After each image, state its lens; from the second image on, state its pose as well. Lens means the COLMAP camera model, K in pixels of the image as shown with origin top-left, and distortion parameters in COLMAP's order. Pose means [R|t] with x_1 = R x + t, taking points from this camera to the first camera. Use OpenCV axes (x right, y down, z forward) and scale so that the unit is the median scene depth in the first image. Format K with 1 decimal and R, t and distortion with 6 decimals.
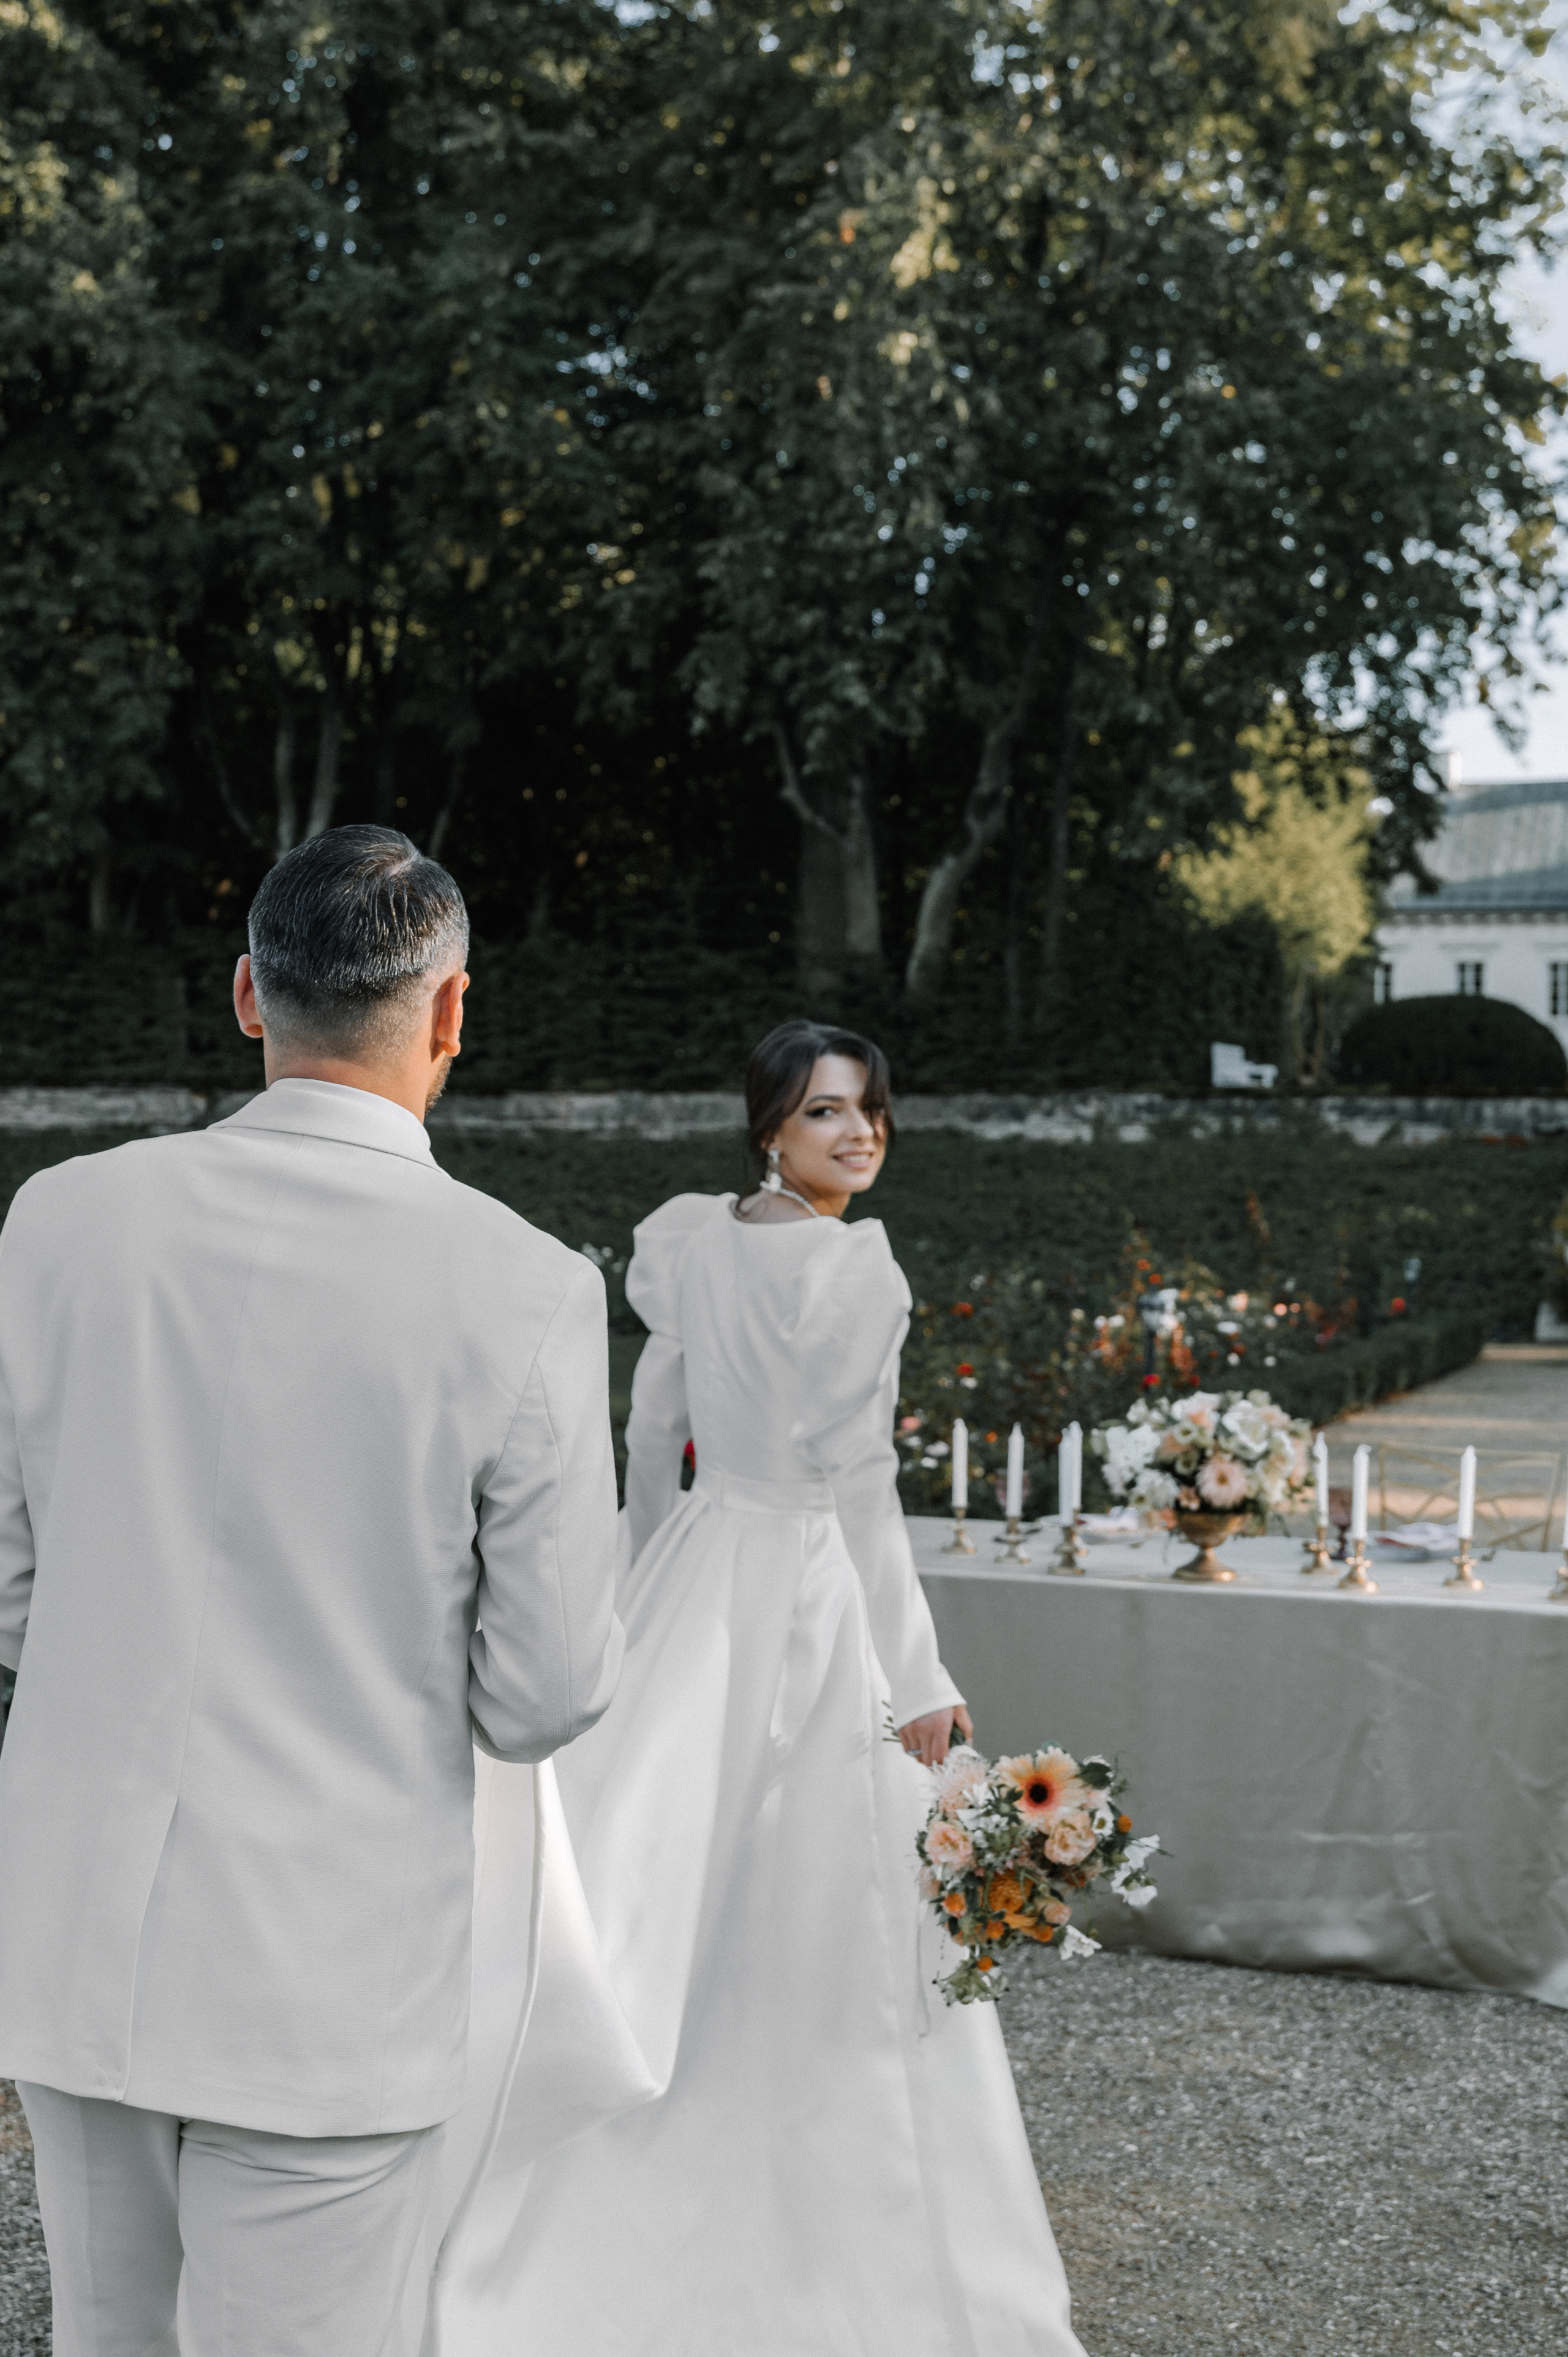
lens RADIAL K [[3134.7, 0, 782.0], [0, 3134.7, 1161.2], [0, 0, 1]] dist [-0.009669, 0.000000]
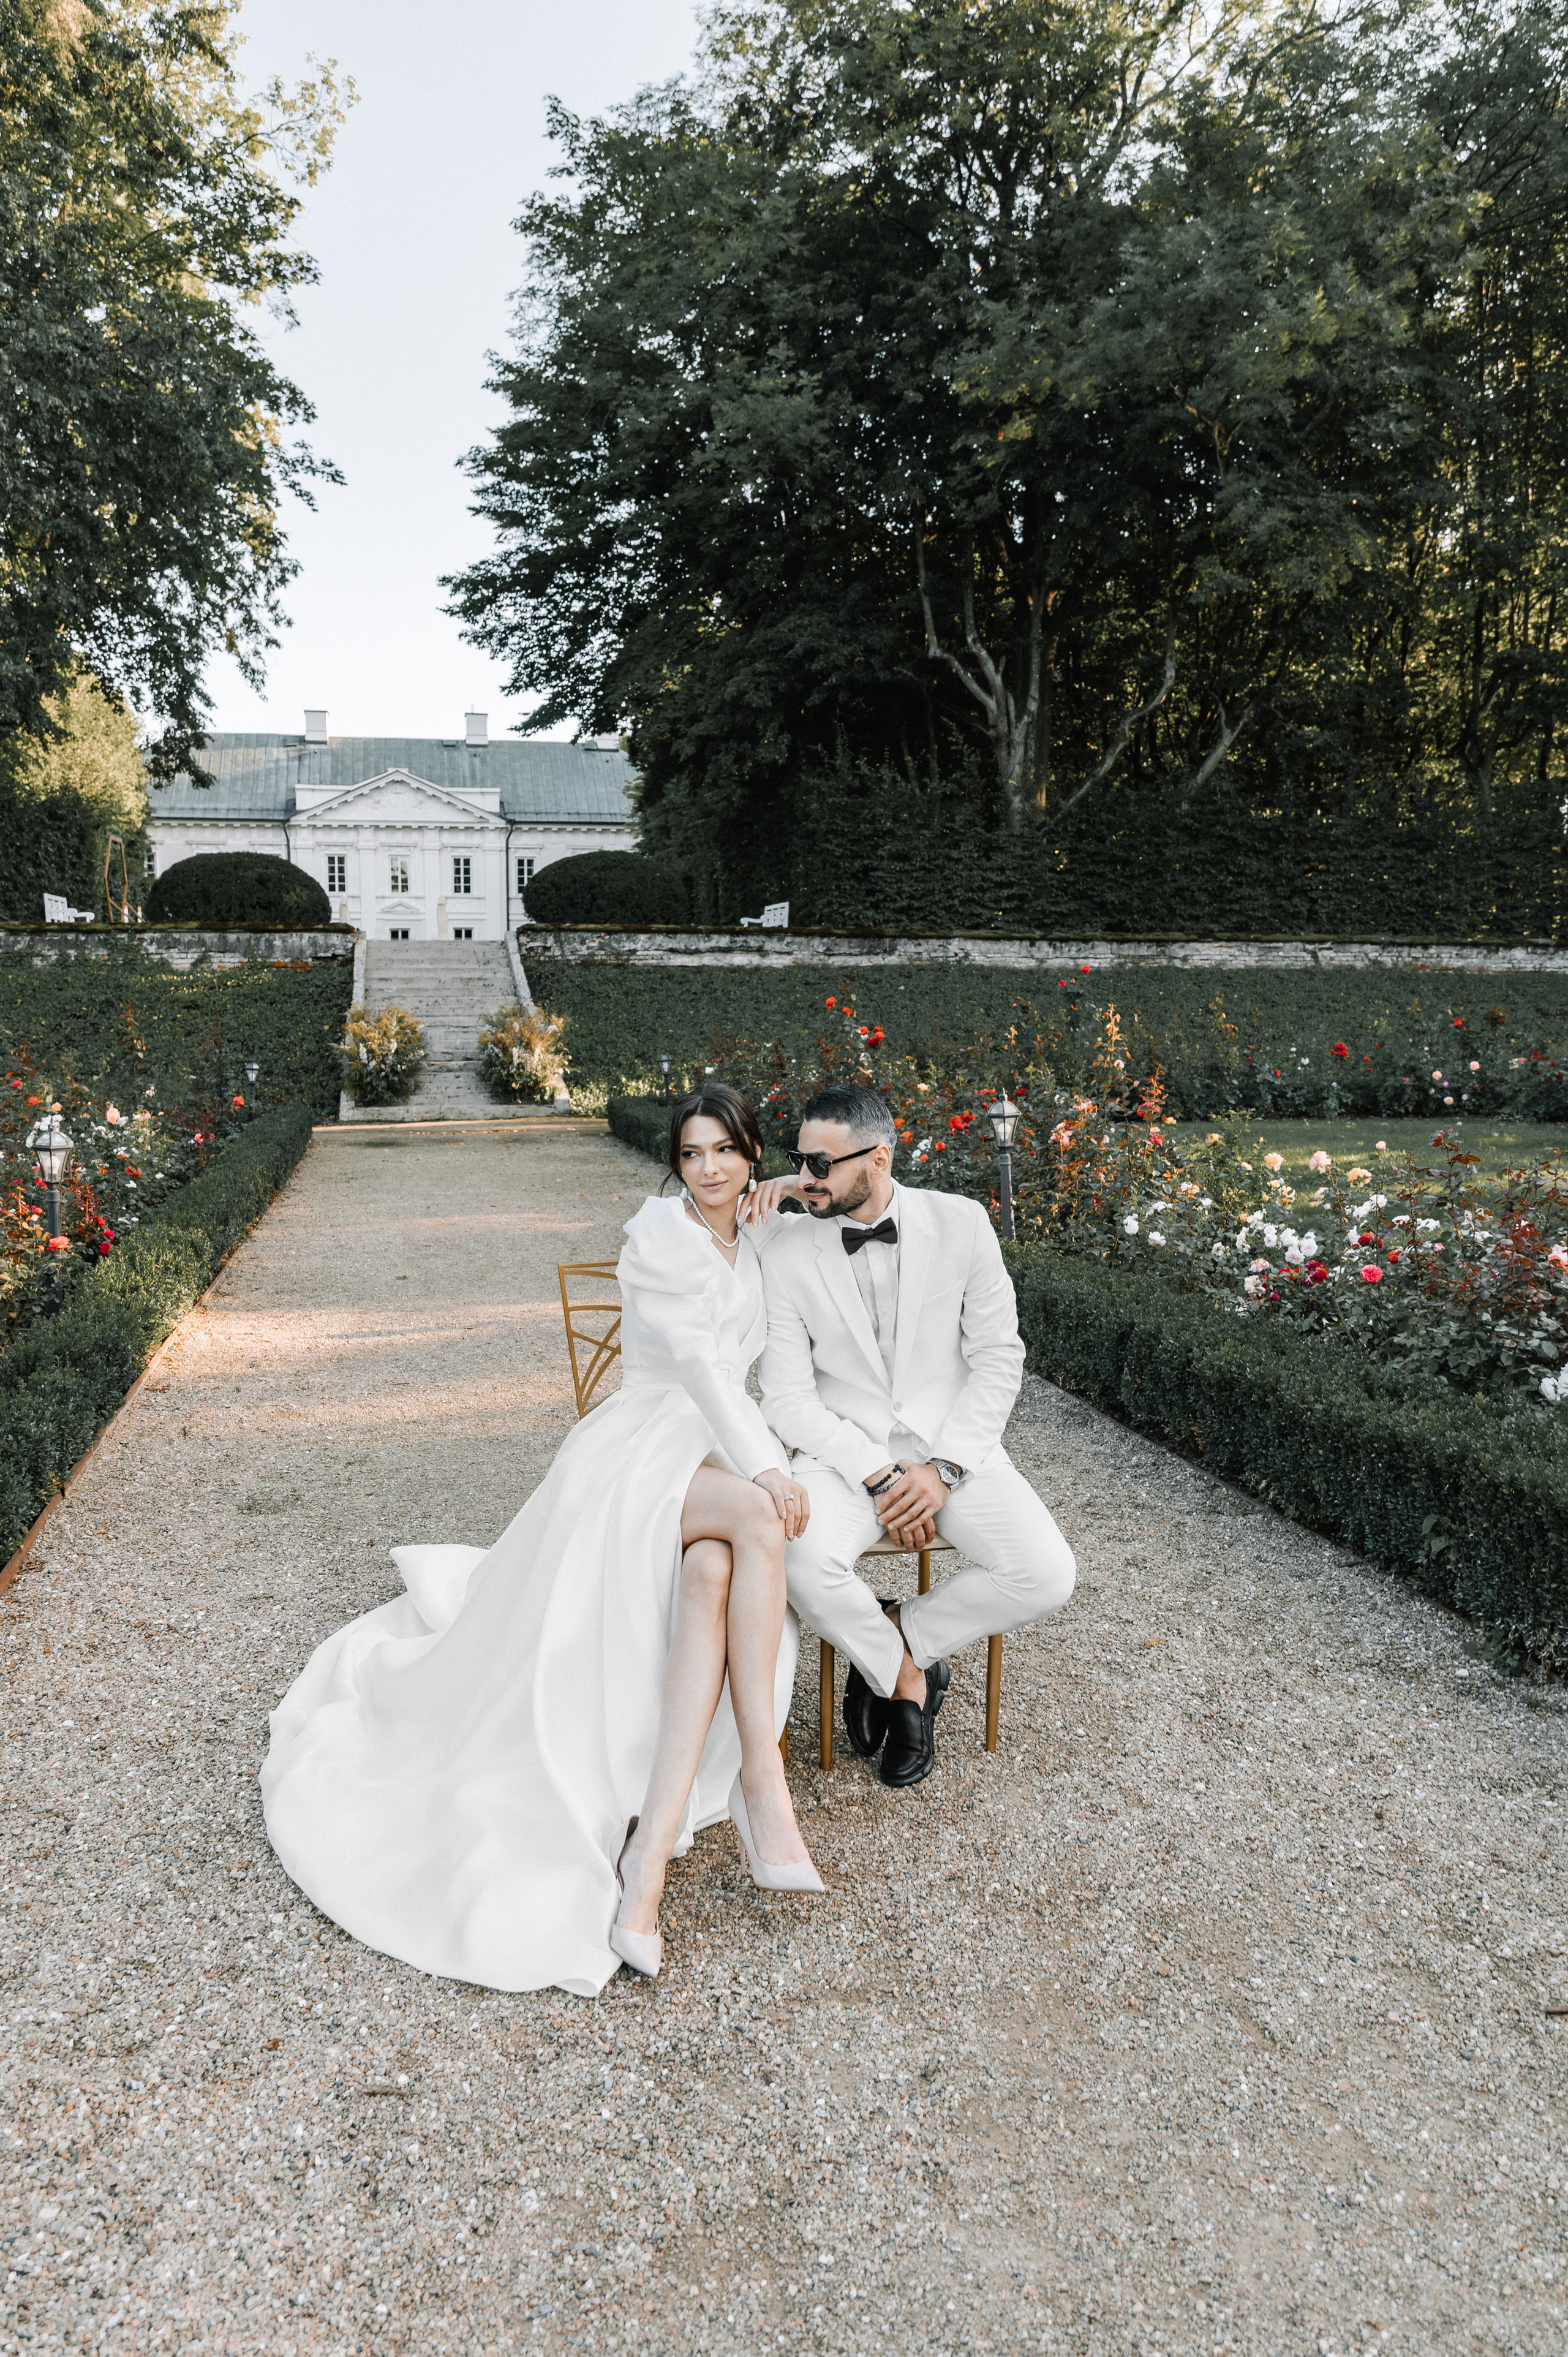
lens RADIAL K [[1869.0, 0, 806.9], [0, 1869.0, 1191.3], [0, 0, 1]] dist [-0.011727, 0.002559]
pose [[0.862433, -0.072679, 0.500927, 0.018417], [0.017834, 0.993387, 0.113424, 0.002394], [-0.505858, -0.088887, 0.858025, 0.197863]]
